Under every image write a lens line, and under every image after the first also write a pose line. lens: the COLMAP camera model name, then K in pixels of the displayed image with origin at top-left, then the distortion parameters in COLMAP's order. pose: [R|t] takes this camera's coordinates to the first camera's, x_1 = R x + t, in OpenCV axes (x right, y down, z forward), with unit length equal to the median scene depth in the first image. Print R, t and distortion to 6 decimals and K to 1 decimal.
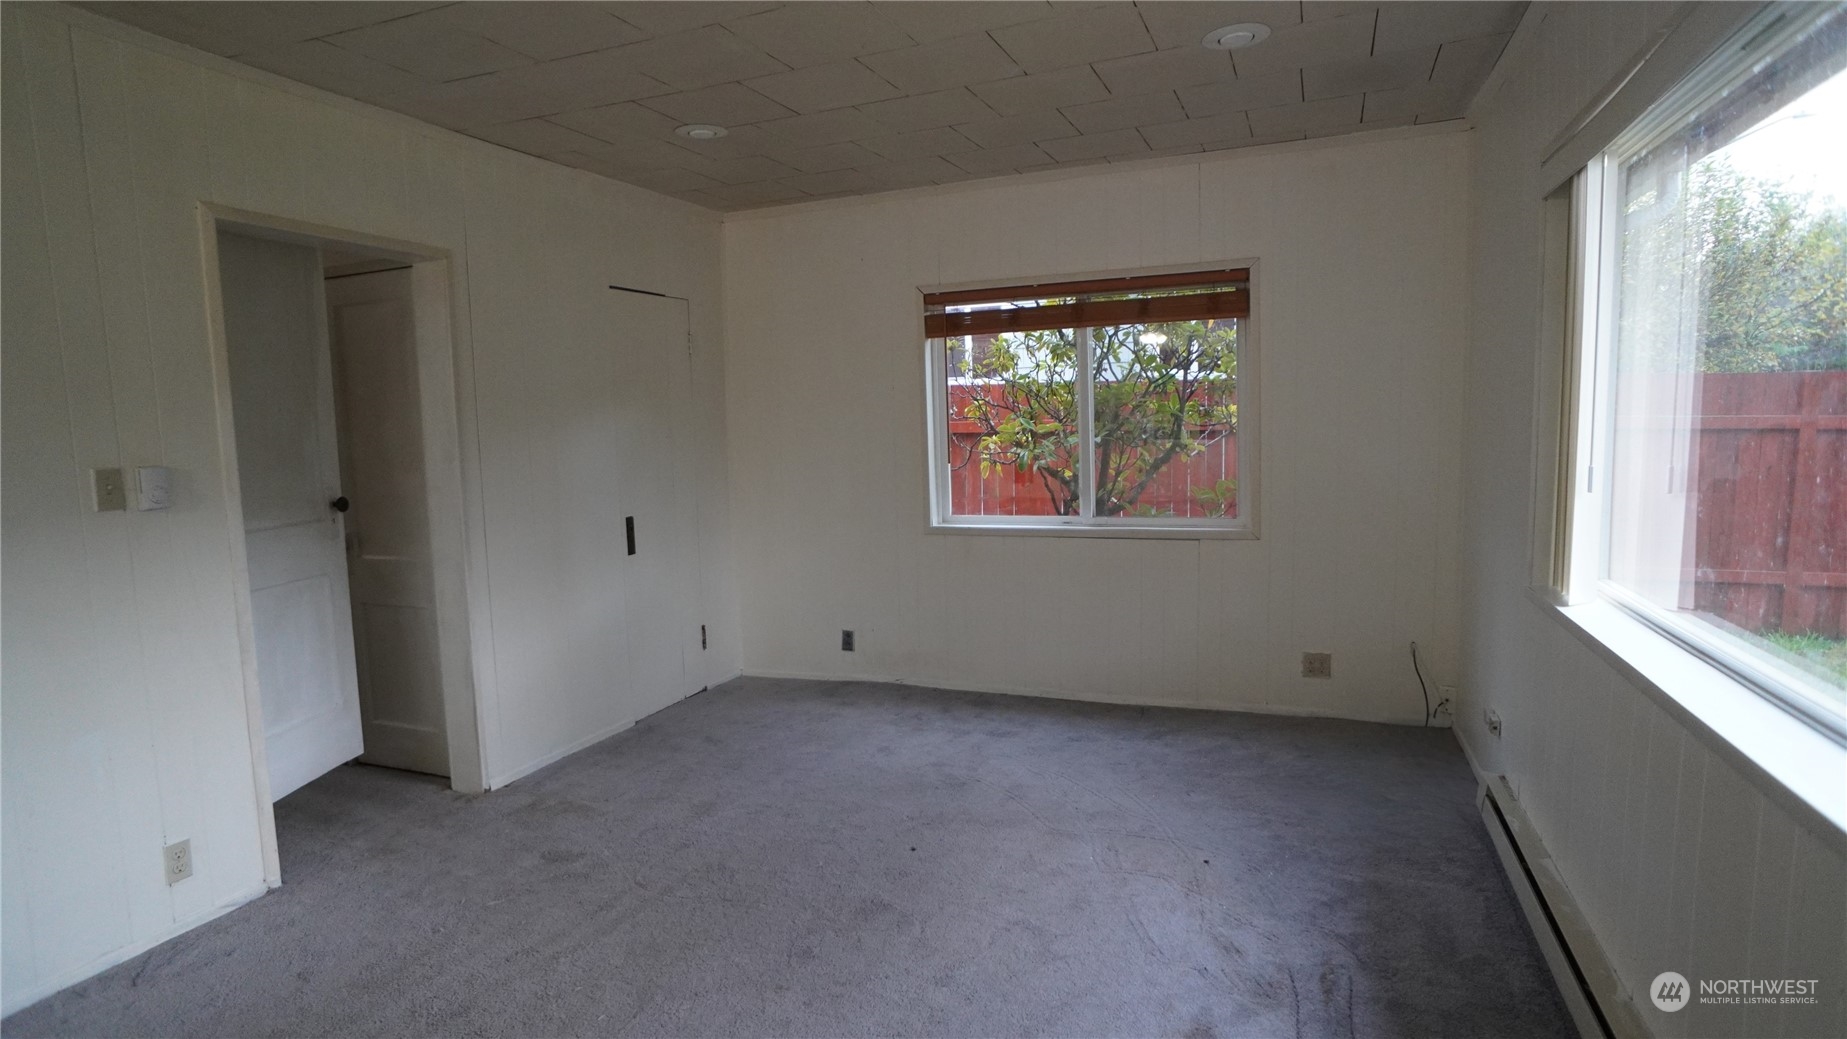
lens RADIAL K [[977.9, 0, 910.9], [0, 977.9, 512.2], [0, 0, 1]] dist [-0.082995, 0.057890]
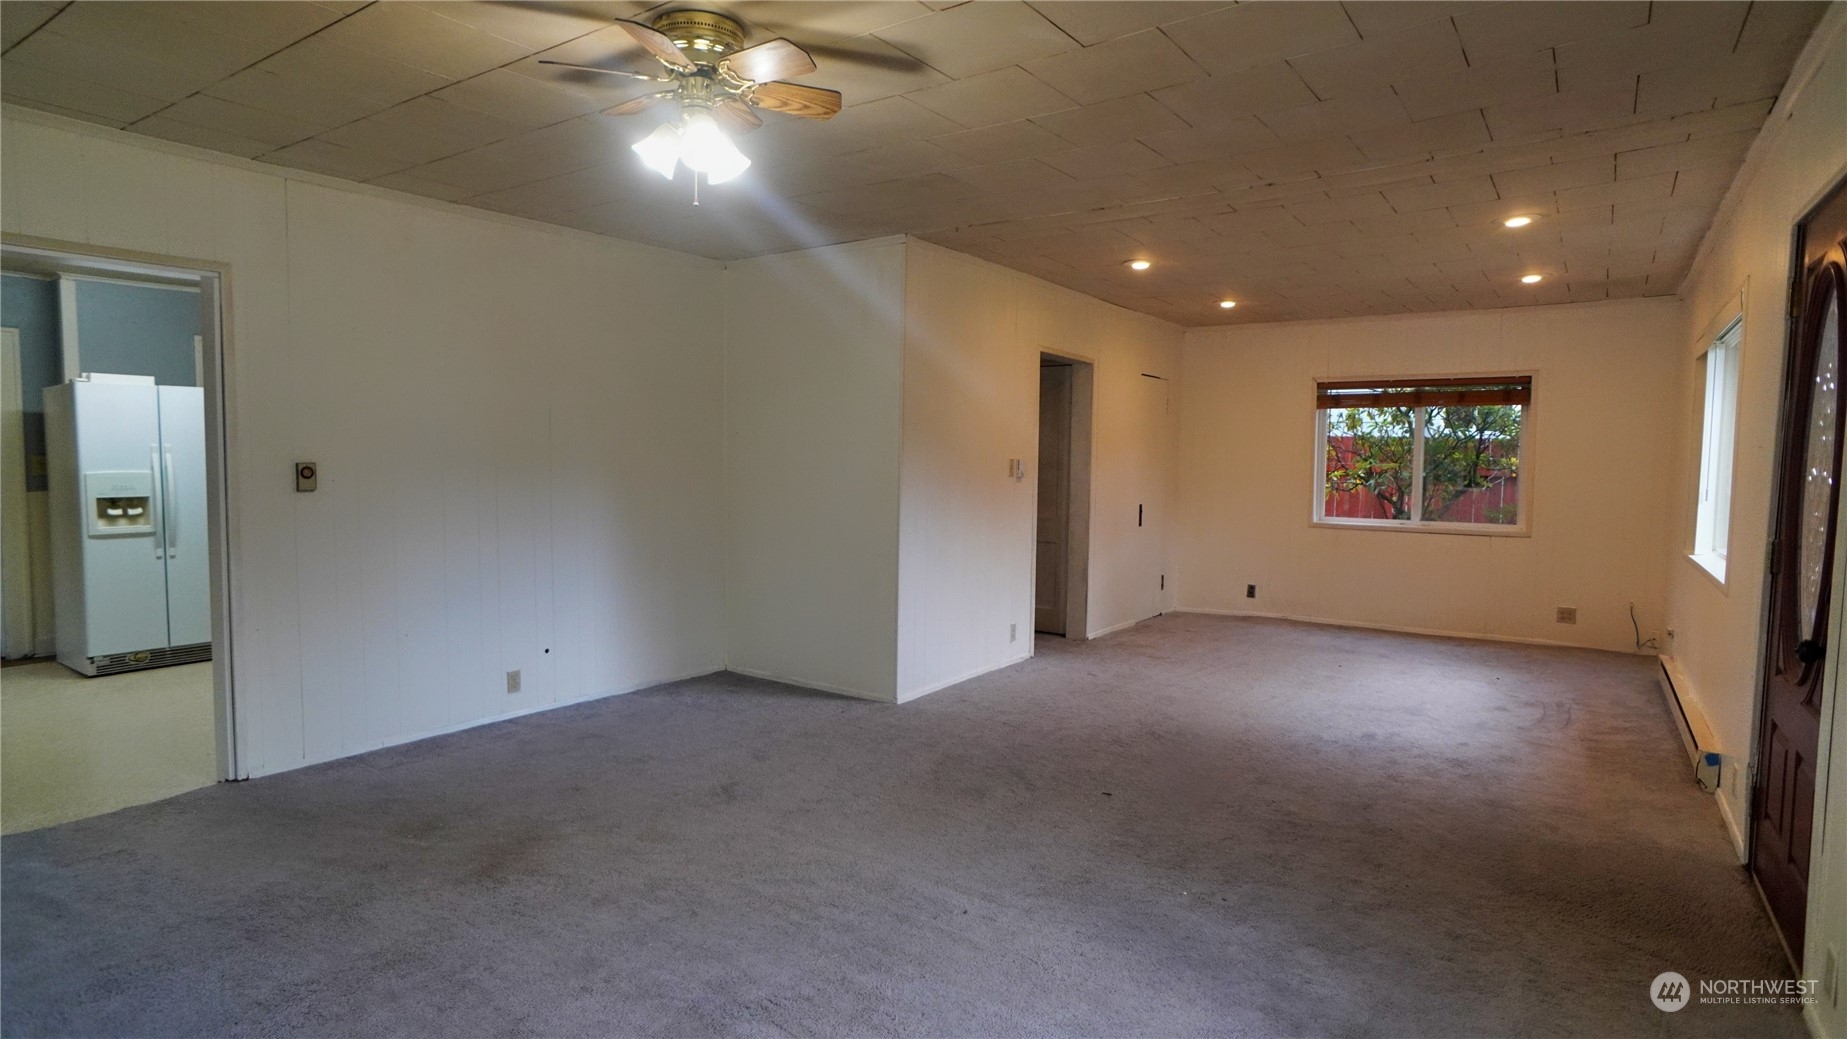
lens RADIAL K [[977.9, 0, 910.9], [0, 977.9, 512.2], [0, 0, 1]] dist [-0.082995, 0.057890]
pose [[0.971924, 0.055119, -0.228749, -0.275032], [-0.064204, 0.997409, -0.032458, 0.096778], [0.226367, 0.046234, 0.972944, -0.760612]]
